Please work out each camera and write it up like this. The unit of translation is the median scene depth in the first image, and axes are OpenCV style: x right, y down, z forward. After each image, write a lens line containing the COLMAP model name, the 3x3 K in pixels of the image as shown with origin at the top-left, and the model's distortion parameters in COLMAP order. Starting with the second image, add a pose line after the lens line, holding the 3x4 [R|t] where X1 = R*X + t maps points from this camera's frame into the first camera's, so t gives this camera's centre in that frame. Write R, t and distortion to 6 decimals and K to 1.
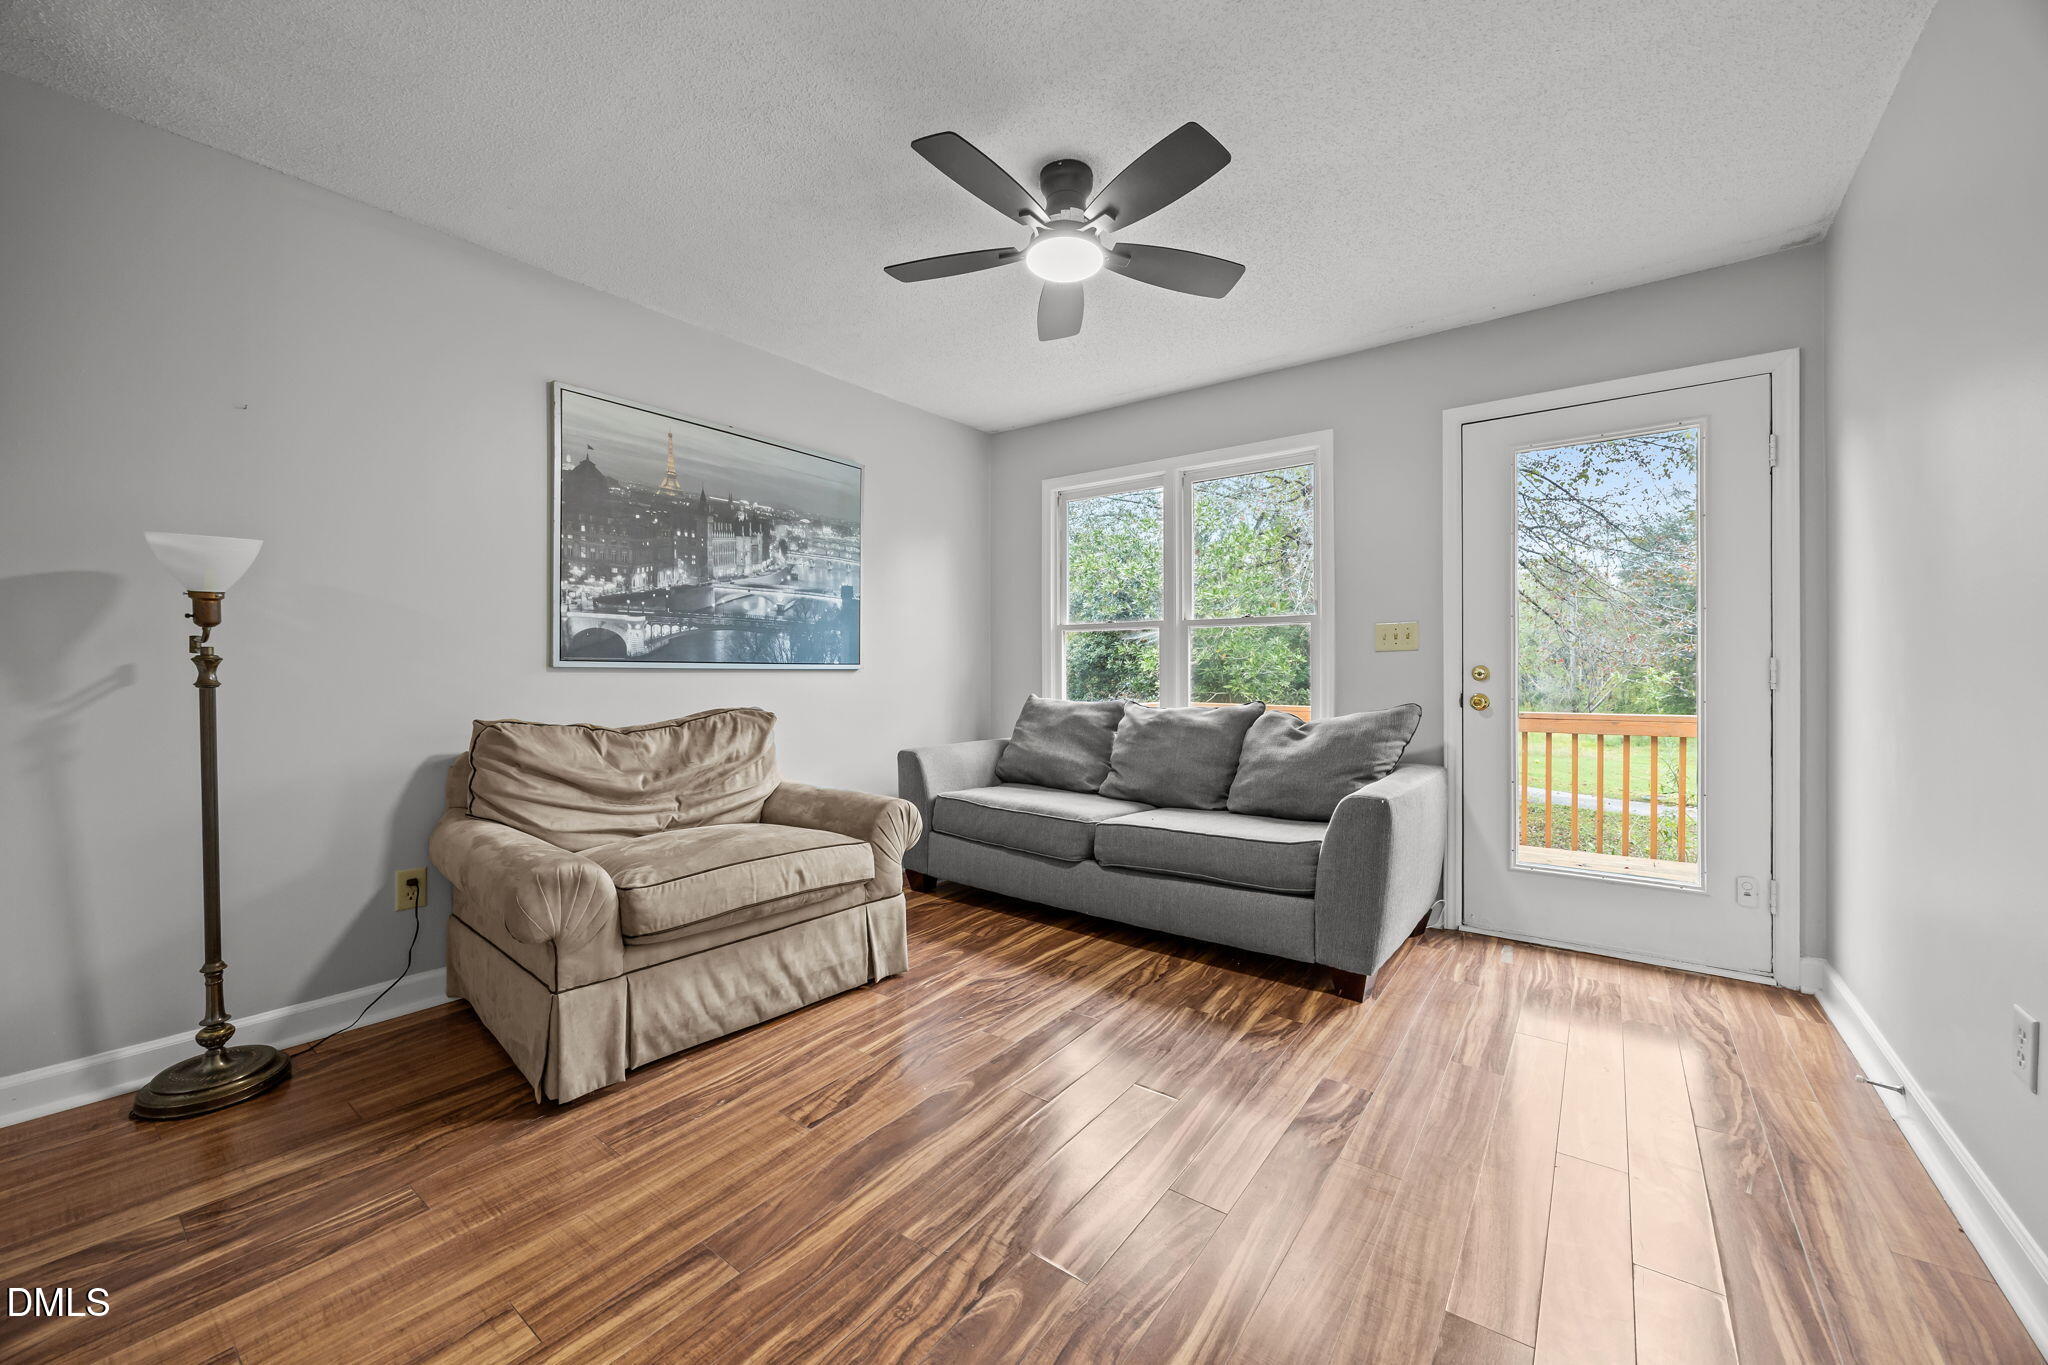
lens RADIAL K [[790.5, 0, 1023.3], [0, 790.5, 673.2], [0, 0, 1]] dist [-0.002553, 0.000026]
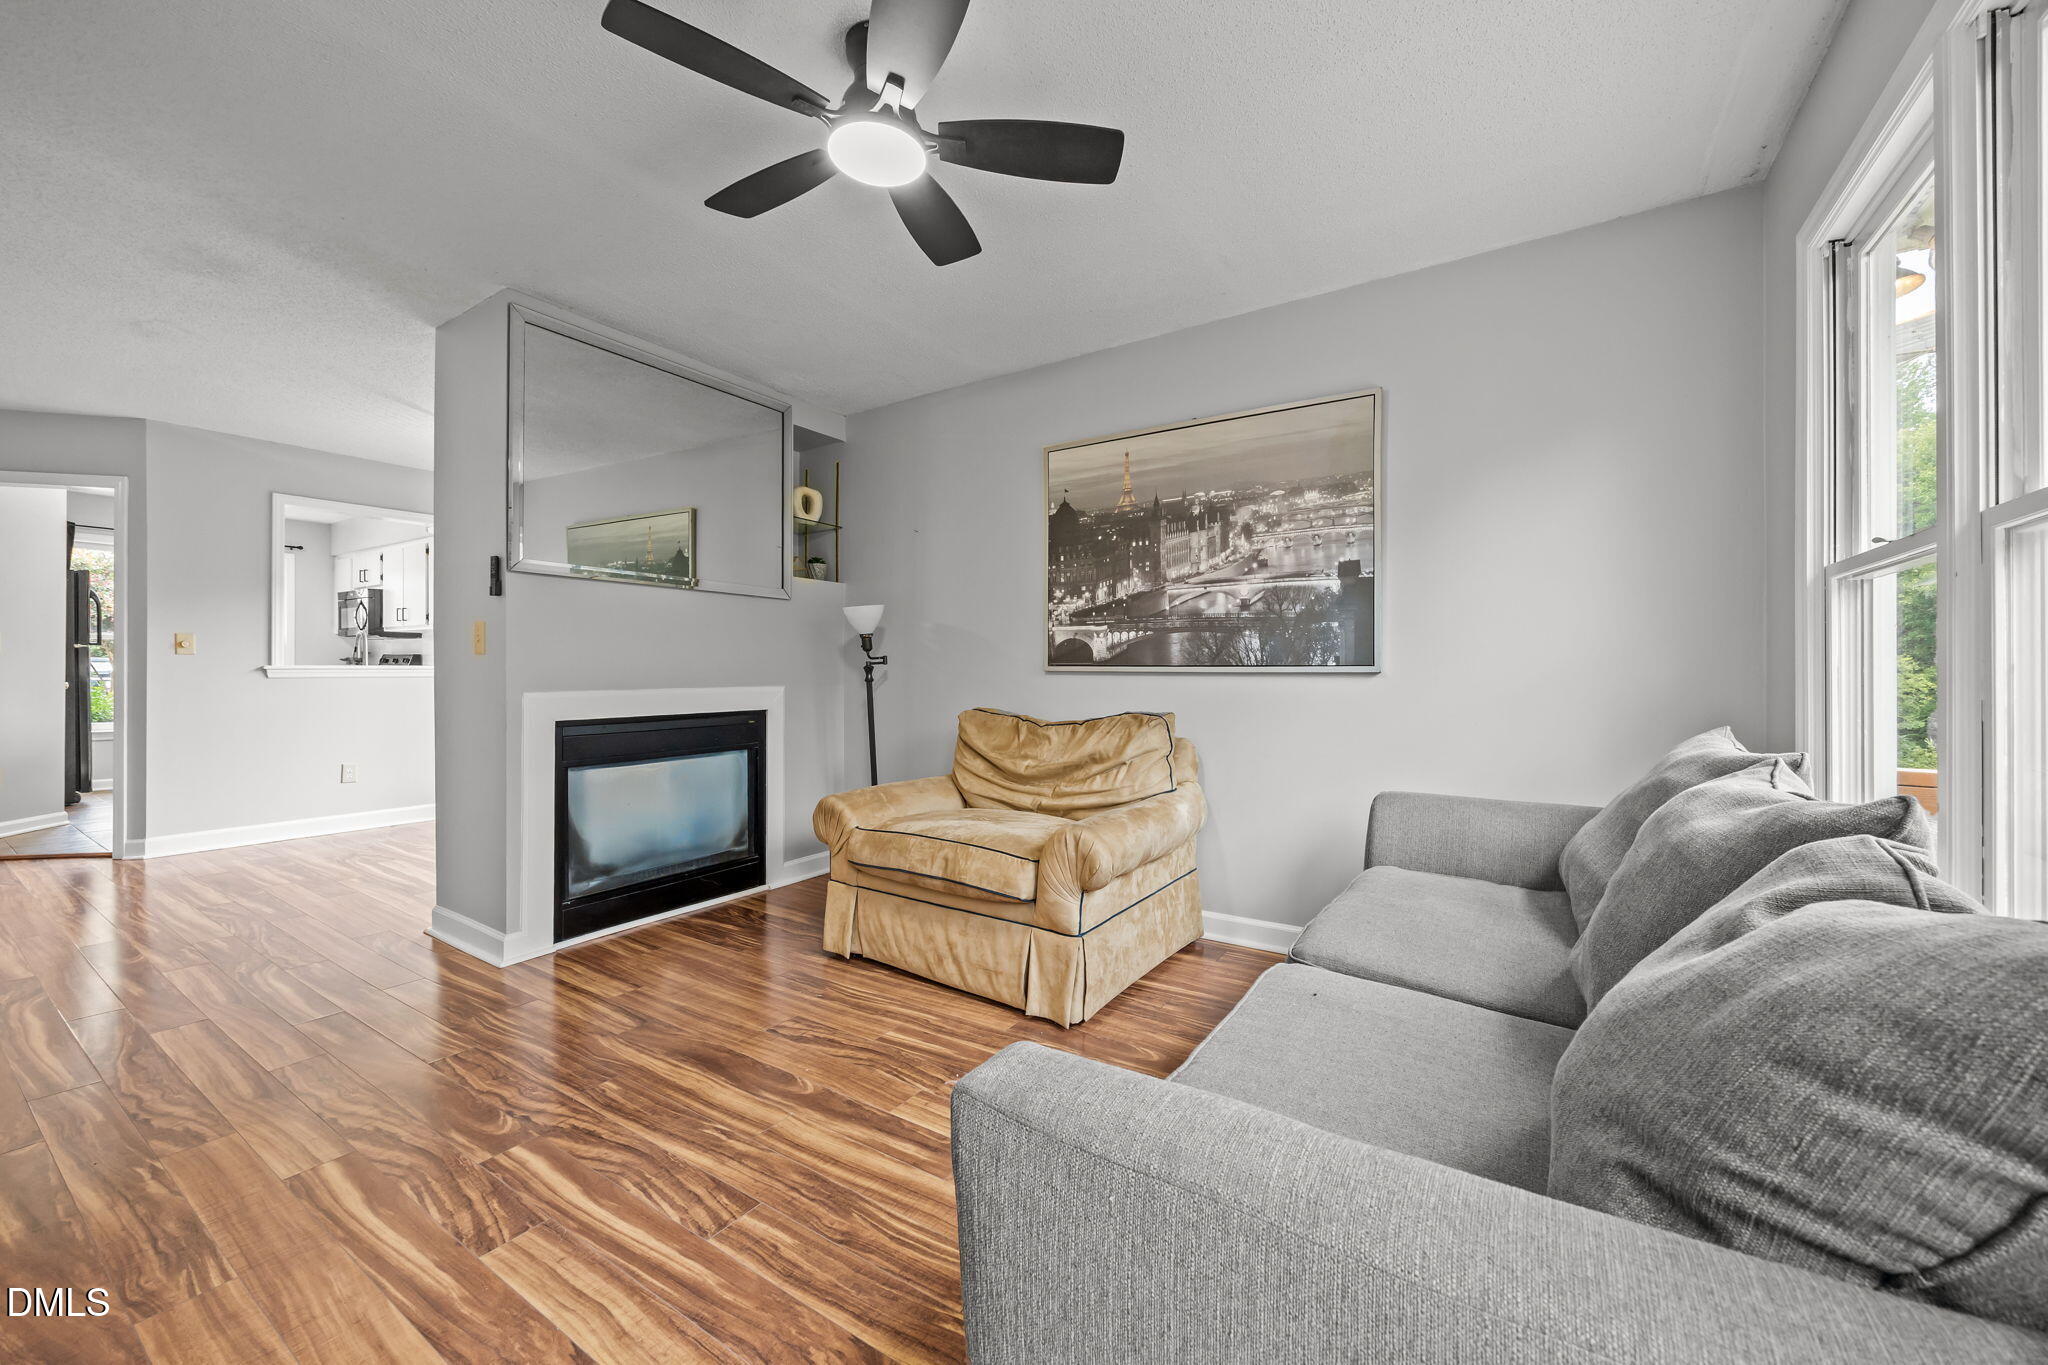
lens RADIAL K [[790.5, 0, 1023.6], [0, 790.5, 674.3], [0, 0, 1]] dist [-0.002553, 0.000026]
pose [[0.058949, -0.000260, -0.998261, 0.619632], [-0.007185, 0.999974, -0.000685, -0.001111], [0.998235, 0.007213, 0.058945, 0.803229]]
